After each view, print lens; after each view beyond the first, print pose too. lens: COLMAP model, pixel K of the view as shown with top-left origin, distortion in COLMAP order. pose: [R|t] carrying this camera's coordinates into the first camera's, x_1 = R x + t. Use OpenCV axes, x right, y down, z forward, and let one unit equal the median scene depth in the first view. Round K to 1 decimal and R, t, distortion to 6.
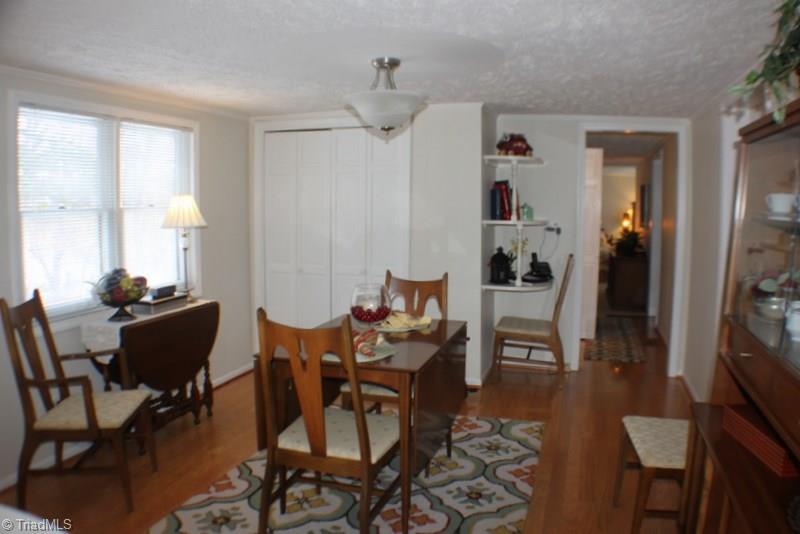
lens RADIAL K [[591.1, 0, 432.7], [0, 591.1, 268.8], [0, 0, 1]] dist [-0.234121, 0.063371]
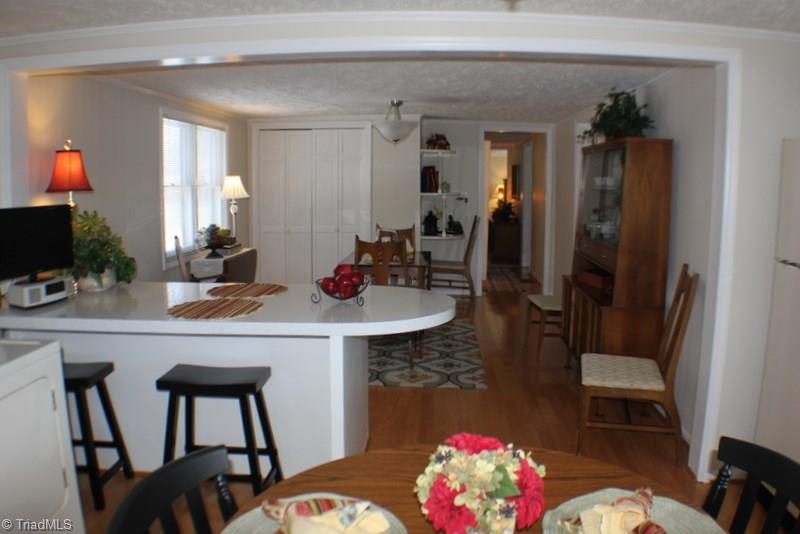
lens RADIAL K [[621.5, 0, 400.0], [0, 621.5, 267.0], [0, 0, 1]] dist [-0.216002, 0.003781]
pose [[0.980875, -0.030567, 0.192225, -0.264095], [0.025009, 0.999198, 0.031278, 0.053170], [-0.193027, -0.025872, 0.980852, -0.518143]]
